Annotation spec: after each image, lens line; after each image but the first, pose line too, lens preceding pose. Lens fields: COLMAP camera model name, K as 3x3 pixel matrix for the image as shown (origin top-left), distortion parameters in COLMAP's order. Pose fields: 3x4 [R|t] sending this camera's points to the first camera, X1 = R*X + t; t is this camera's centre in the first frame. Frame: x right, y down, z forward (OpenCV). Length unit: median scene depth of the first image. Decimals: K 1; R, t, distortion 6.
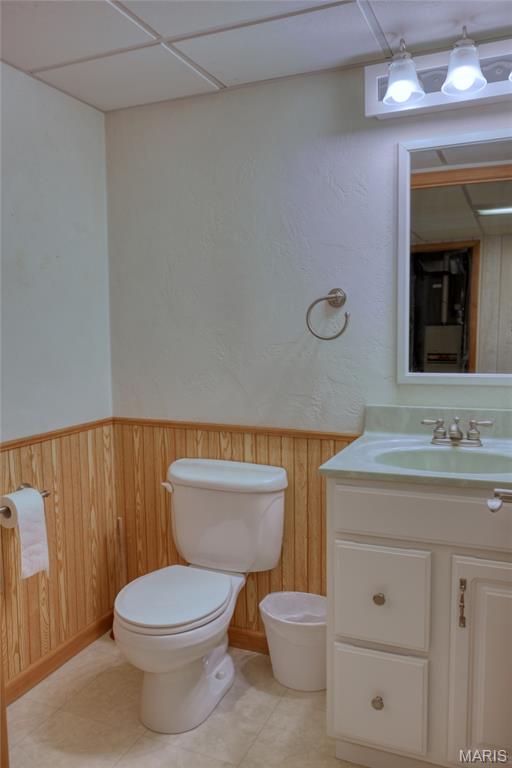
lens RADIAL K [[593.8, 0, 255.1], [0, 593.8, 384.7], [0, 0, 1]] dist [-0.038683, 0.029342]
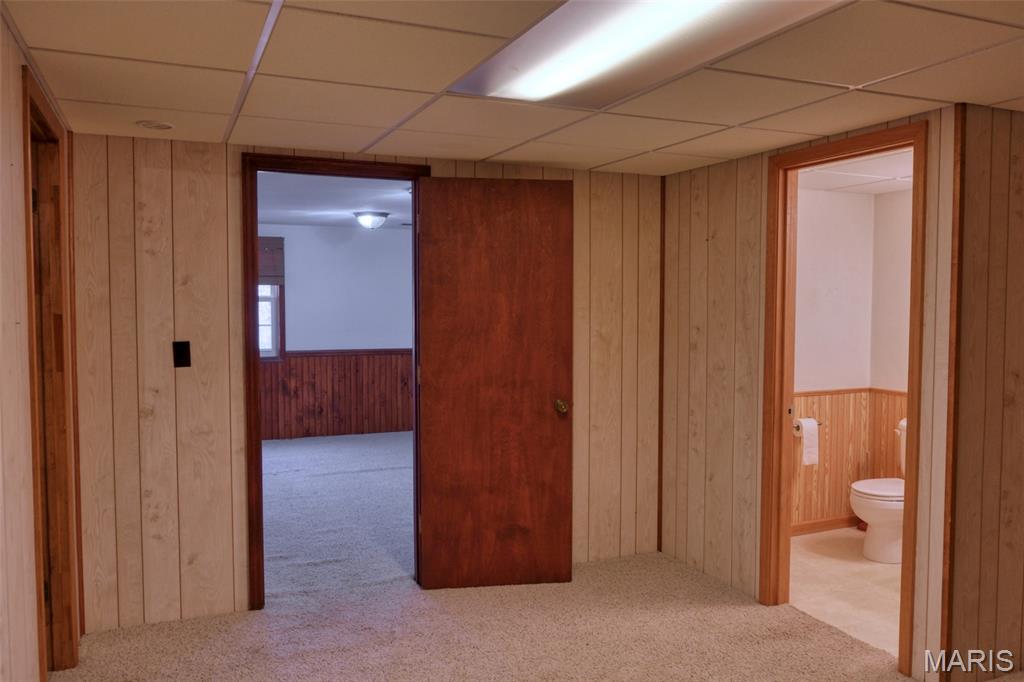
lens RADIAL K [[791.8, 0, 501.8], [0, 791.8, 340.6], [0, 0, 1]] dist [-0.038683, 0.029342]
pose [[0.716167, 0.039917, -0.696786, 0.583167], [-0.069974, 0.997439, -0.014780, 0.036210], [0.694412, 0.059342, 0.717126, -1.338308]]
